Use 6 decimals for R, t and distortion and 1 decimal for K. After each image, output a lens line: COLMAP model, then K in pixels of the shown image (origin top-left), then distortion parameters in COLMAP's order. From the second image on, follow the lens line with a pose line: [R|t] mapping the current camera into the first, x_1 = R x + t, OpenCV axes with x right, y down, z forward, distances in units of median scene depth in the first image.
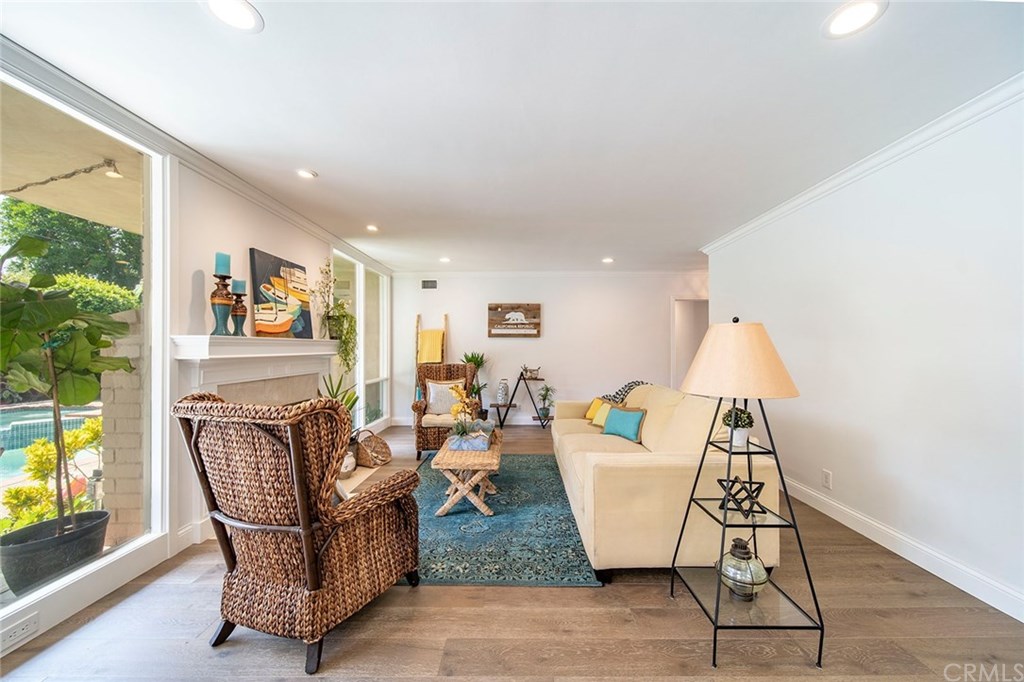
lens RADIAL K [[370.0, 0, 514.4], [0, 370.0, 344.8], [0, 0, 1]] dist [-0.000138, -0.000070]
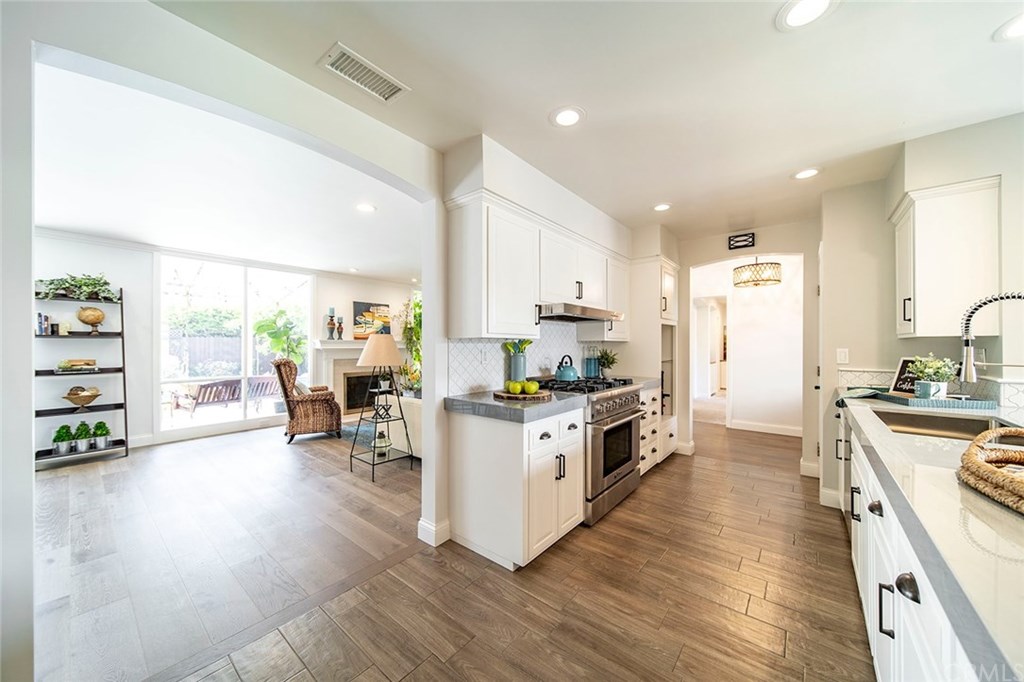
lens RADIAL K [[358.2, 0, 514.3], [0, 358.2, 343.8], [0, 0, 1]] dist [-0.001272, -0.000102]
pose [[0.779956, 0.000927, -0.625834, 0.722690], [-0.000410, 0.999999, 0.000969, 0.000251], [0.625834, -0.000499, 0.779956, -0.052517]]
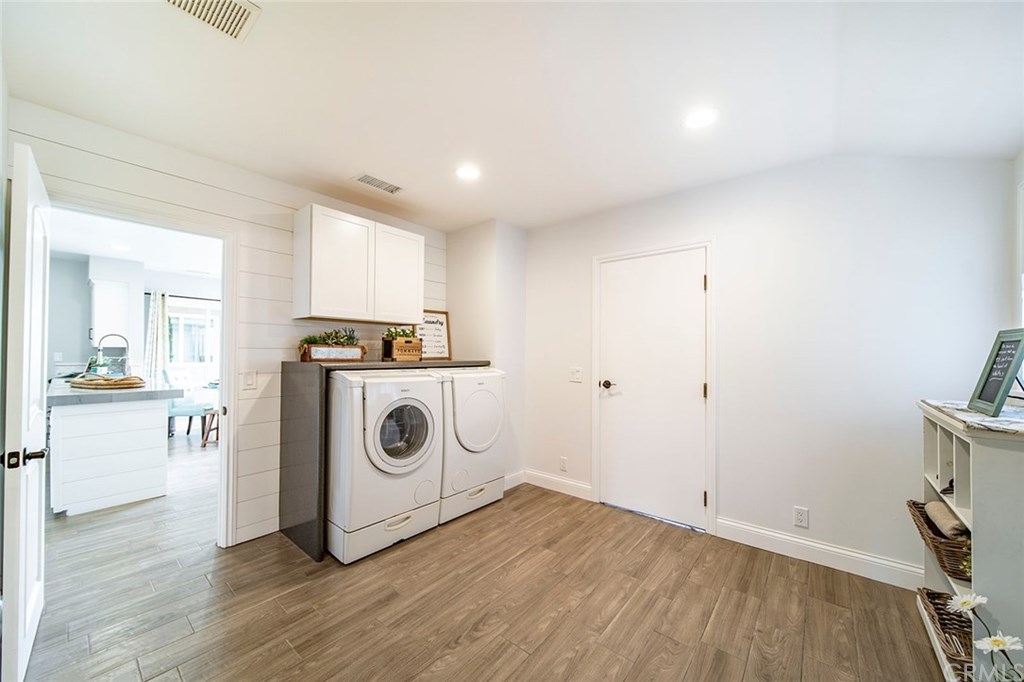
lens RADIAL K [[379.1, 0, 512.3], [0, 379.1, 346.6], [0, 0, 1]] dist [0.000443, -0.000006]
pose [[0.630247, 0.013421, 0.776279, 0.748132], [-0.004053, 0.999894, -0.013997, -0.000063], [-0.776384, 0.005676, 0.630234, -0.754828]]
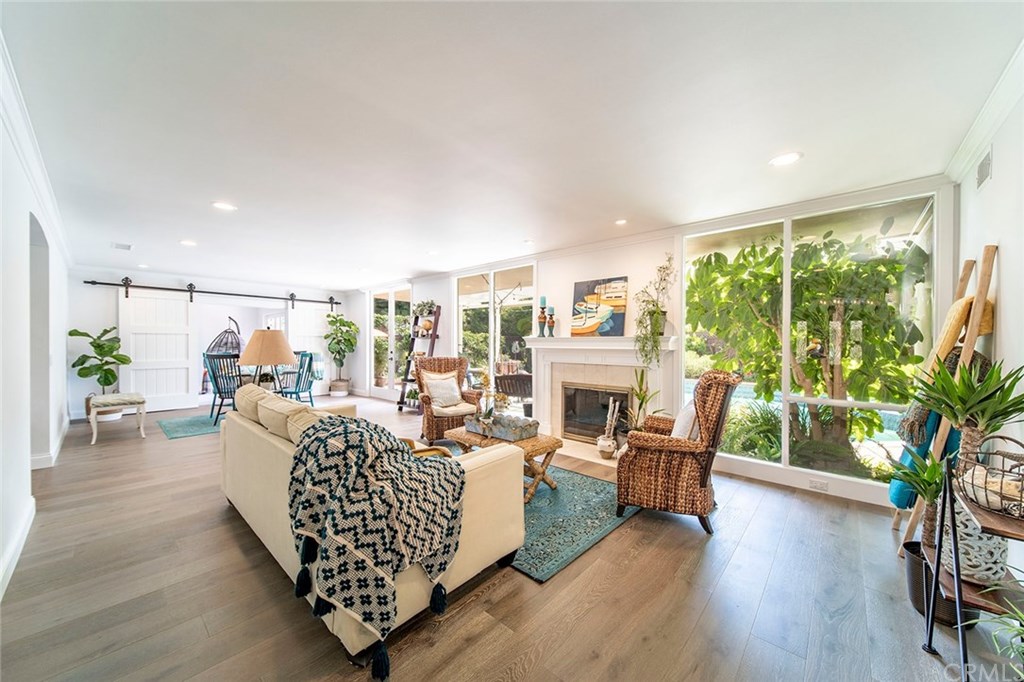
lens RADIAL K [[370.0, 0, 514.4], [0, 370.0, 344.8], [0, 0, 1]] dist [-0.000138, -0.000070]
pose [[-0.660180, 0.000499, -0.751108, 0.348956], [-0.000928, 0.999998, 0.001479, 0.006052], [0.751107, 0.001673, -0.660178, 0.933671]]
